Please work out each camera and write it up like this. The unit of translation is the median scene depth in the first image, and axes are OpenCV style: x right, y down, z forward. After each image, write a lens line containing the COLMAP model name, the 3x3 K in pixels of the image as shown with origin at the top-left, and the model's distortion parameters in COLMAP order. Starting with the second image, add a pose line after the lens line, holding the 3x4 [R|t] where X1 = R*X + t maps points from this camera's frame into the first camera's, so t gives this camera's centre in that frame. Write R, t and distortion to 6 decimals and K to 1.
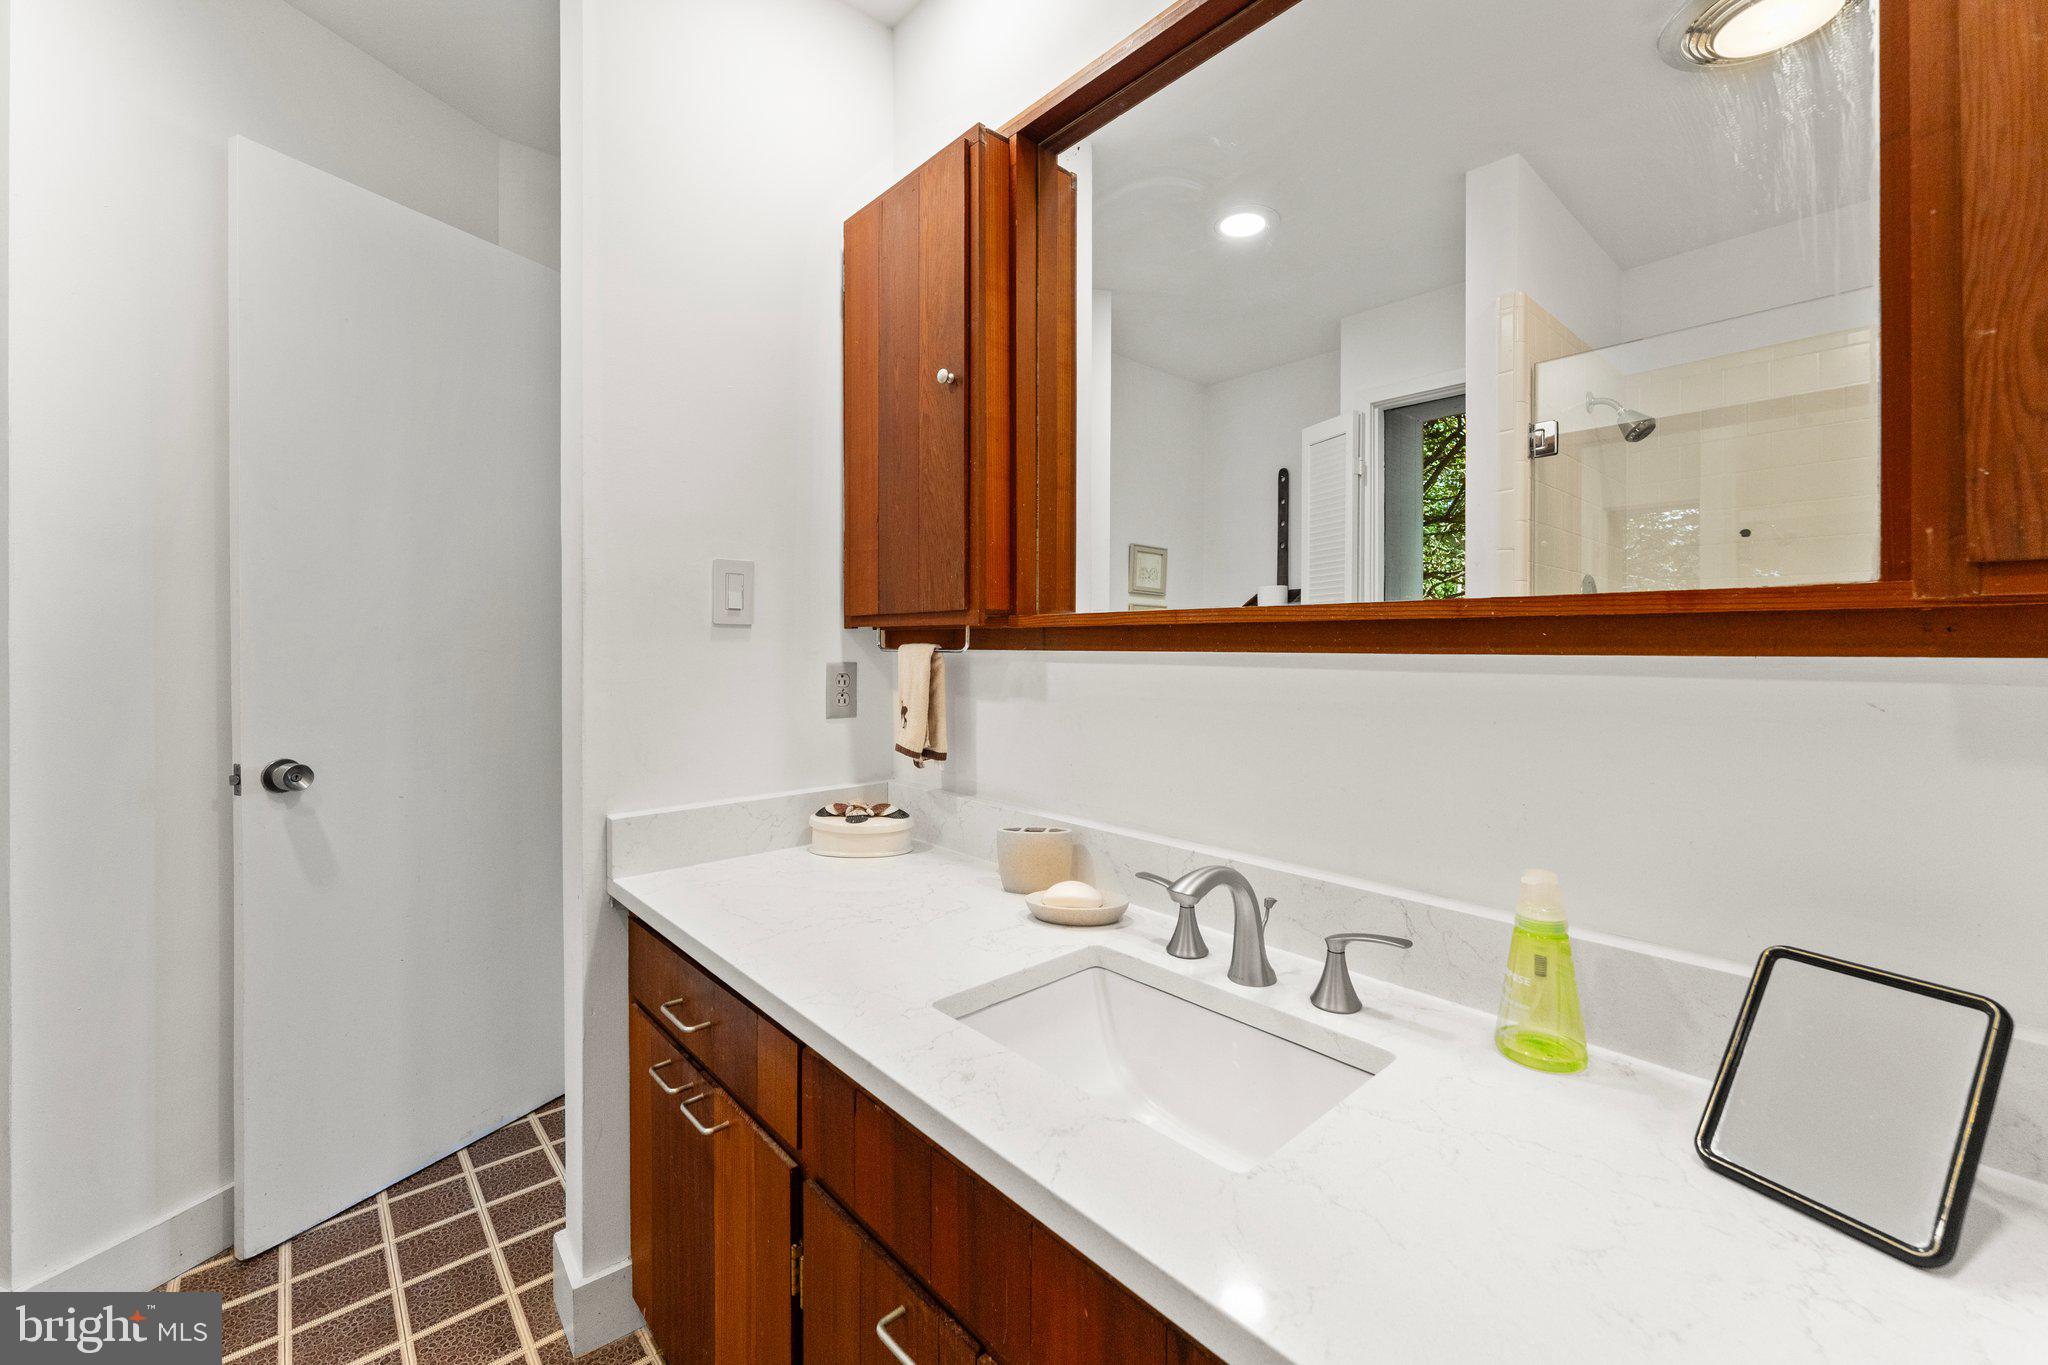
lens RADIAL K [[836.7, 0, 1023.8], [0, 836.7, 633.2], [0, 0, 1]] dist [0.001253, 0.000142]
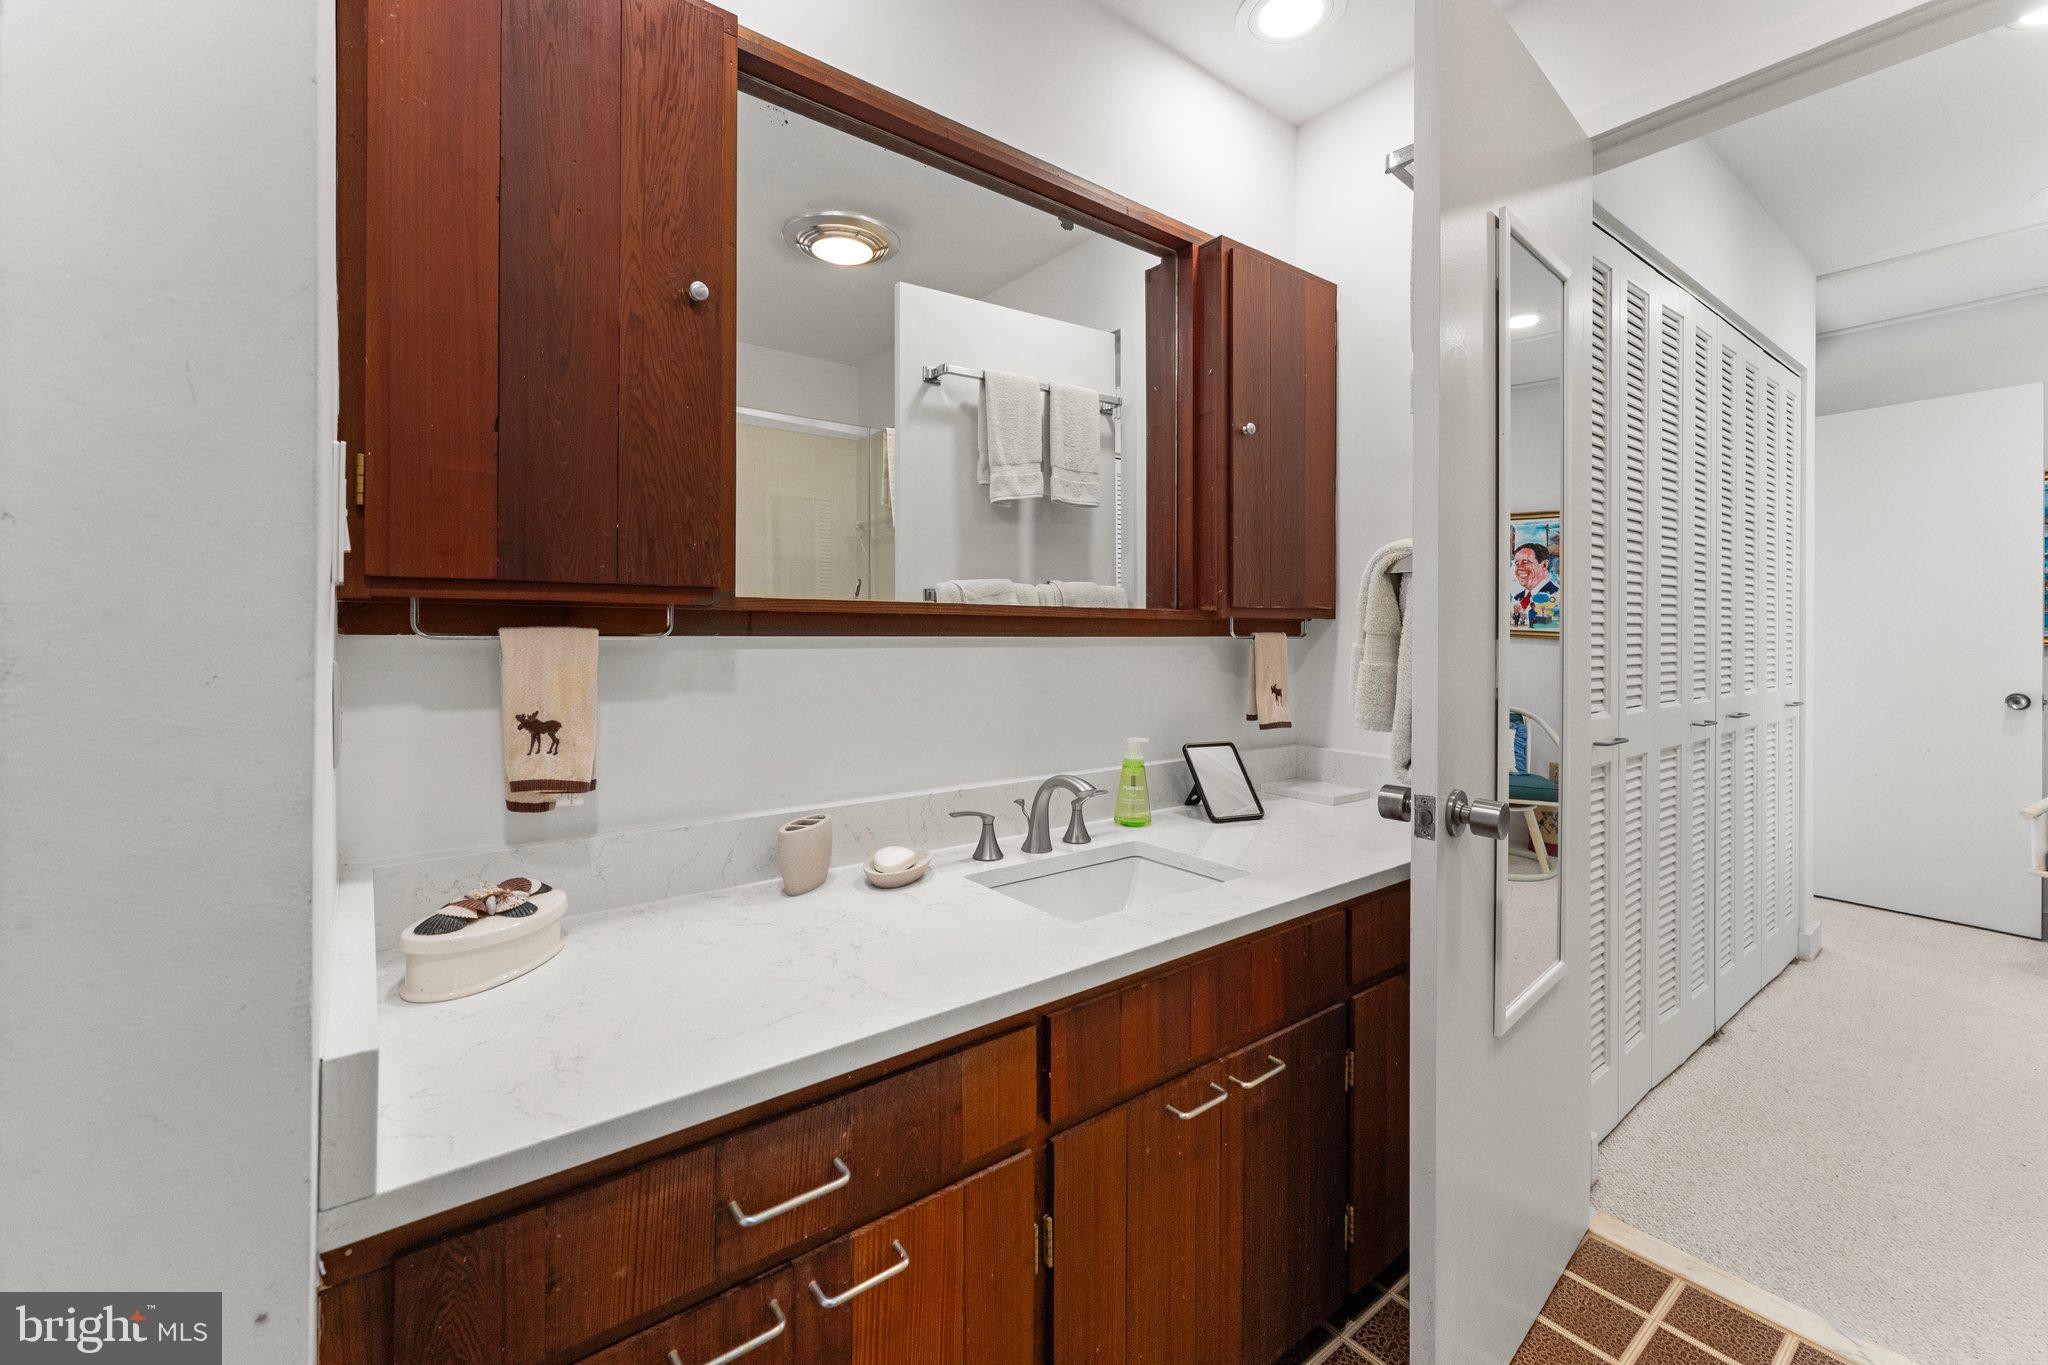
lens RADIAL K [[834.2, 0, 990.7], [0, 834.2, 628.9], [0, 0, 1]] dist [0.001927, 0.000100]
pose [[0.087910, 0.009392, 0.996084, -0.979979], [-0.012480, 0.999887, -0.008326, 0.018773], [-0.996050, -0.011699, 0.088017, 0.745726]]
